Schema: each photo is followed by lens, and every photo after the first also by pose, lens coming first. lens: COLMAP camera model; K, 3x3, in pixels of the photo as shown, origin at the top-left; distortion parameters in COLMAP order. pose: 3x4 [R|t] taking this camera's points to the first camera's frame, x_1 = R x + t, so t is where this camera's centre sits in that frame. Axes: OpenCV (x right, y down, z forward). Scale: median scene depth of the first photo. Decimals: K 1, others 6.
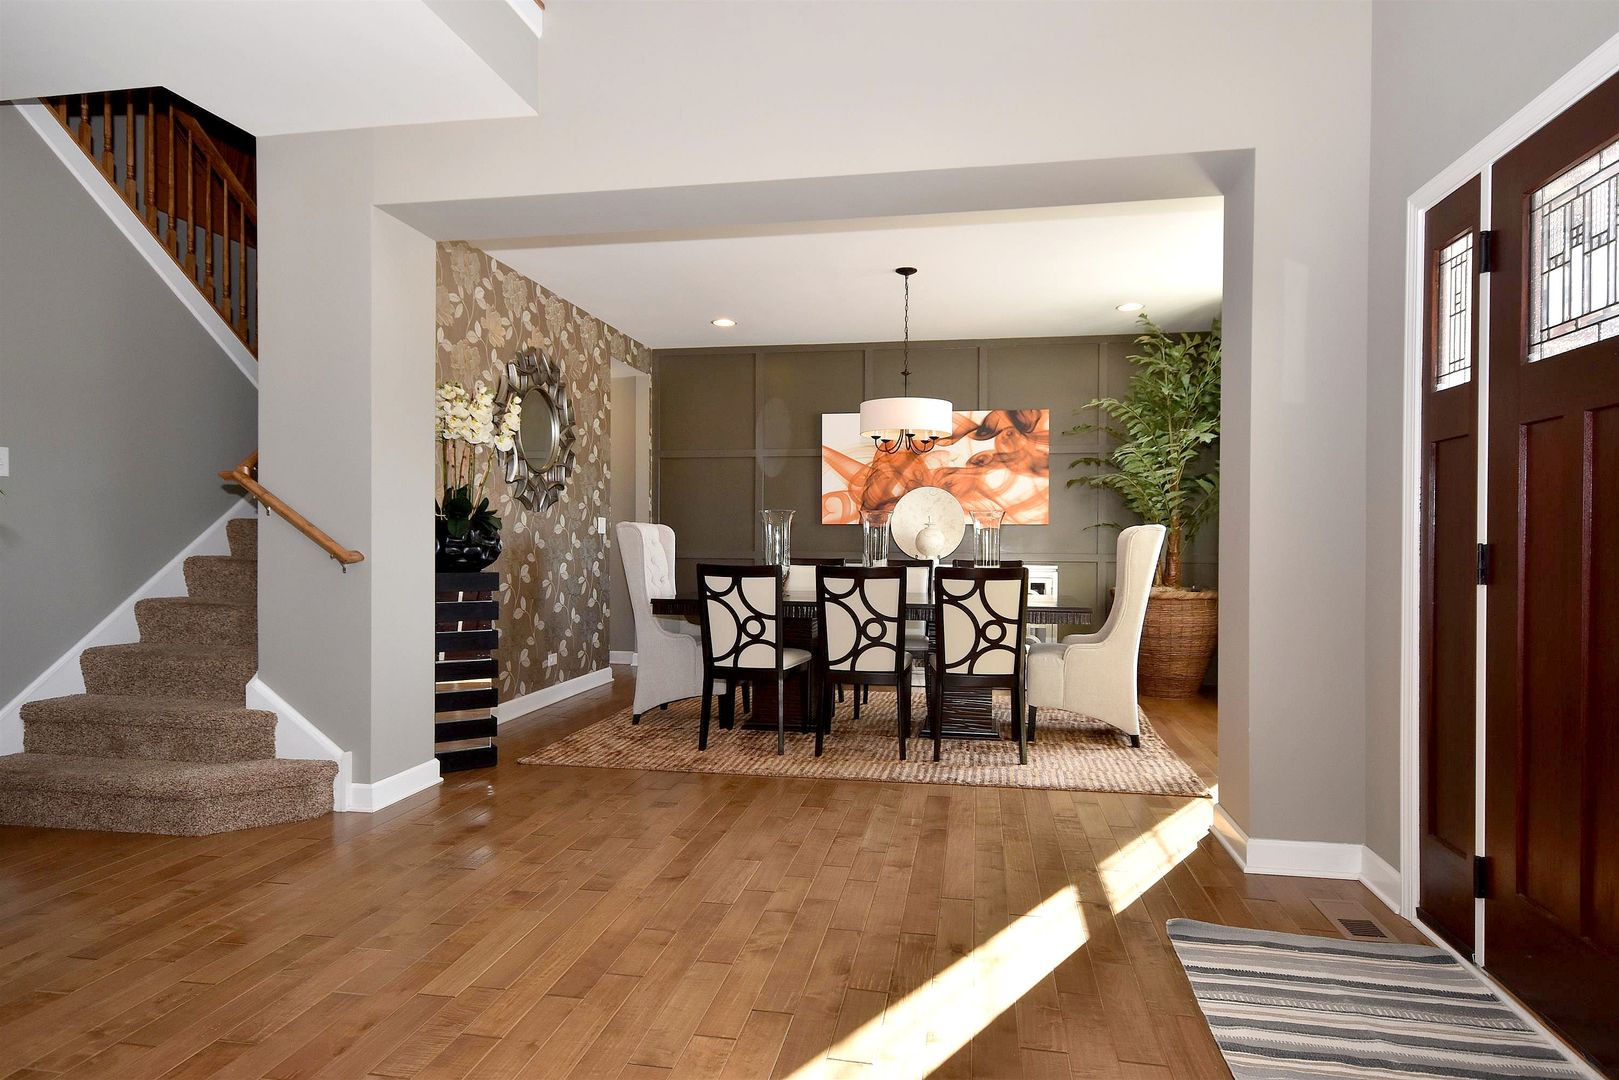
lens RADIAL K [[890.1, 0, 813.2], [0, 890.1, 539.9], [0, 0, 1]] dist [0.002784, 0.000327]
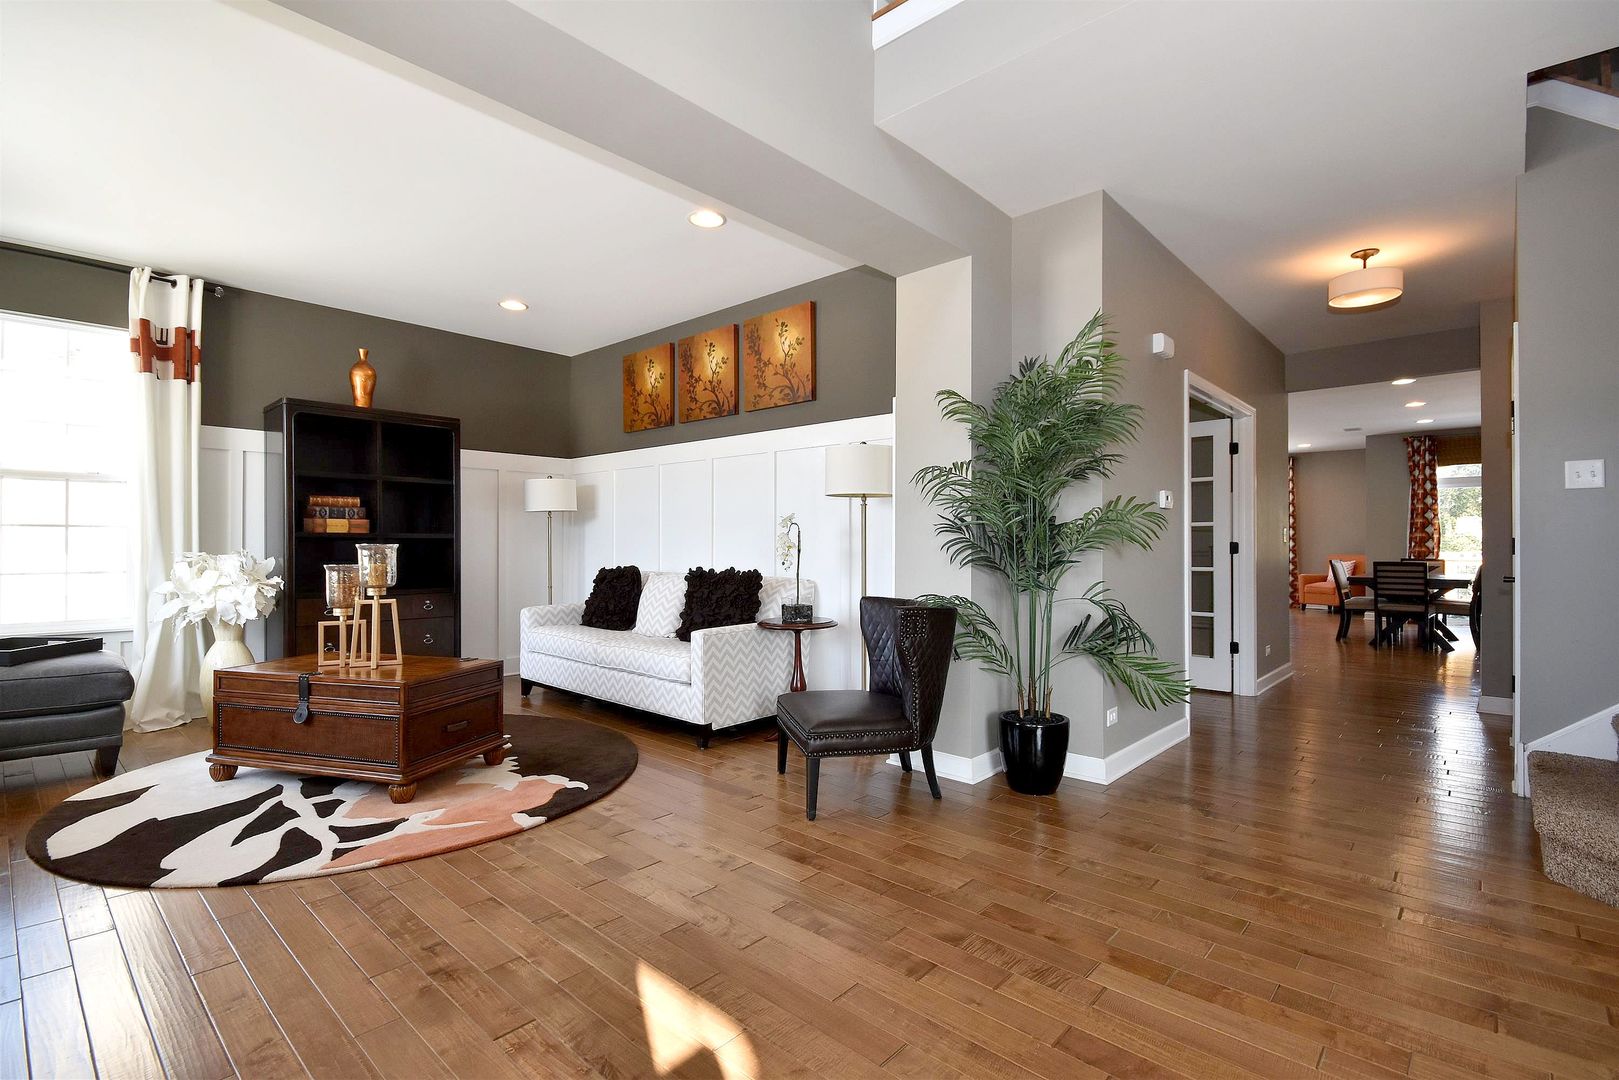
lens RADIAL K [[739.9, 0, 813.0], [0, 739.9, 542.2], [0, 0, 1]] dist [0.001107, 0.000174]
pose [[-0.523540, -0.003521, -0.851994, 0.502715], [-0.009079, 0.999958, 0.001446, -0.002090], [0.851953, 0.008492, -0.523550, 1.147441]]
